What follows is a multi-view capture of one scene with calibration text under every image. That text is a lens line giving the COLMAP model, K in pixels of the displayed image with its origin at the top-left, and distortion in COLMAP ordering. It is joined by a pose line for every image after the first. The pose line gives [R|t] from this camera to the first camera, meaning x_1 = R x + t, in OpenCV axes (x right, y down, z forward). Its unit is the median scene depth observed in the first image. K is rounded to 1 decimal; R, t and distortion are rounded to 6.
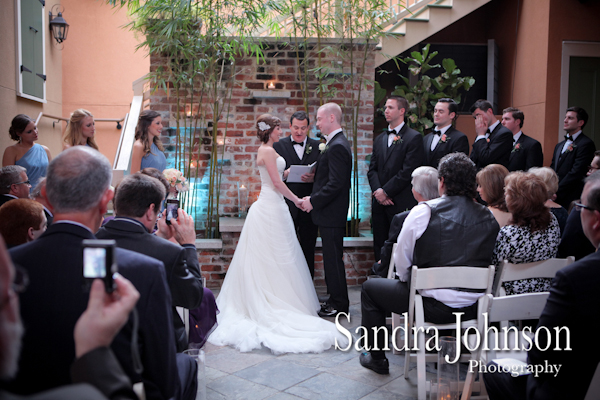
lens RADIAL K [[627.9, 0, 300.0], [0, 627.9, 200.0], [0, 0, 1]] dist [-0.023566, 0.000865]
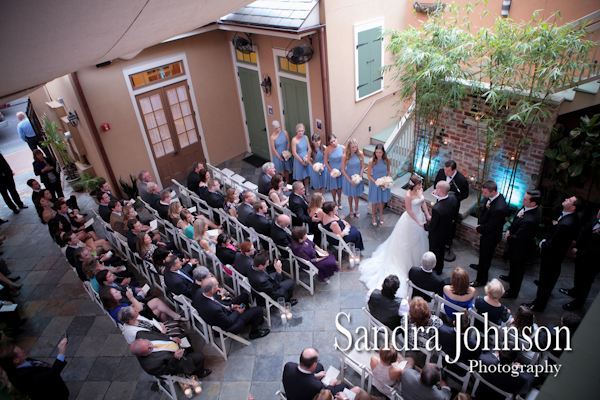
lens RADIAL K [[409.3, 0, 300.0], [0, 409.3, 200.0], [0, 0, 1]] dist [-0.096222, 0.068894]
pose [[0.589958, 0.389041, -0.707529, 0.511601], [0.028407, 0.865725, 0.499713, -0.546245], [0.806934, -0.314908, 0.499690, 0.065472]]
